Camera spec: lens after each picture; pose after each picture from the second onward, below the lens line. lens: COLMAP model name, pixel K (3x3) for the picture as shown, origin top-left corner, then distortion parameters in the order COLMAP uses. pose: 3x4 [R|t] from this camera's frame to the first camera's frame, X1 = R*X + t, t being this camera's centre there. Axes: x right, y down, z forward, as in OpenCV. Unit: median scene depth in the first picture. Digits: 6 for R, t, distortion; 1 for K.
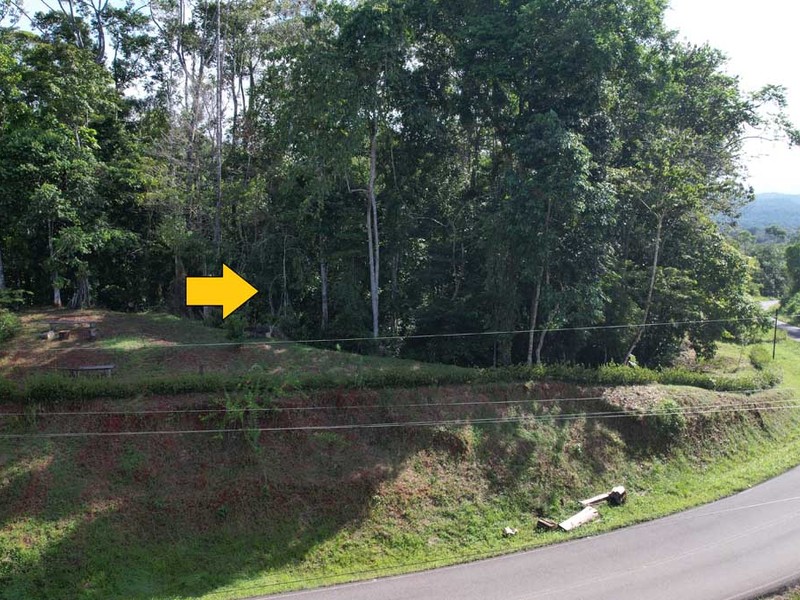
lens RADIAL K [[514.5, 0, 400.8], [0, 514.5, 297.7], [0, 0, 1]] dist [-0.016180, 0.010270]
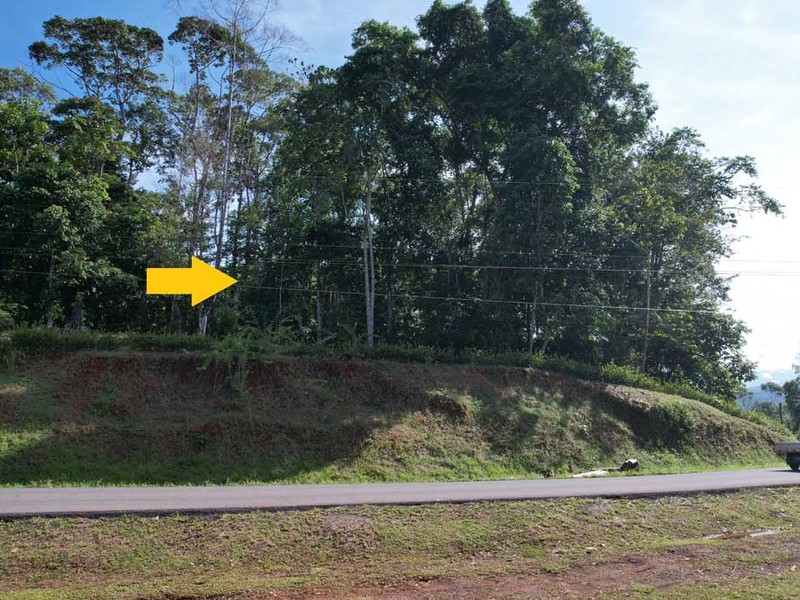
lens RADIAL K [[514.5, 0, 399.9], [0, 514.5, 300.8], [0, 0, 1]] dist [-0.016180, 0.010270]
pose [[0.999985, 0.001064, 0.005357, 0.002433], [0.000100, 0.977119, -0.212691, 0.283468], [-0.005461, 0.212689, 0.977105, 0.032775]]
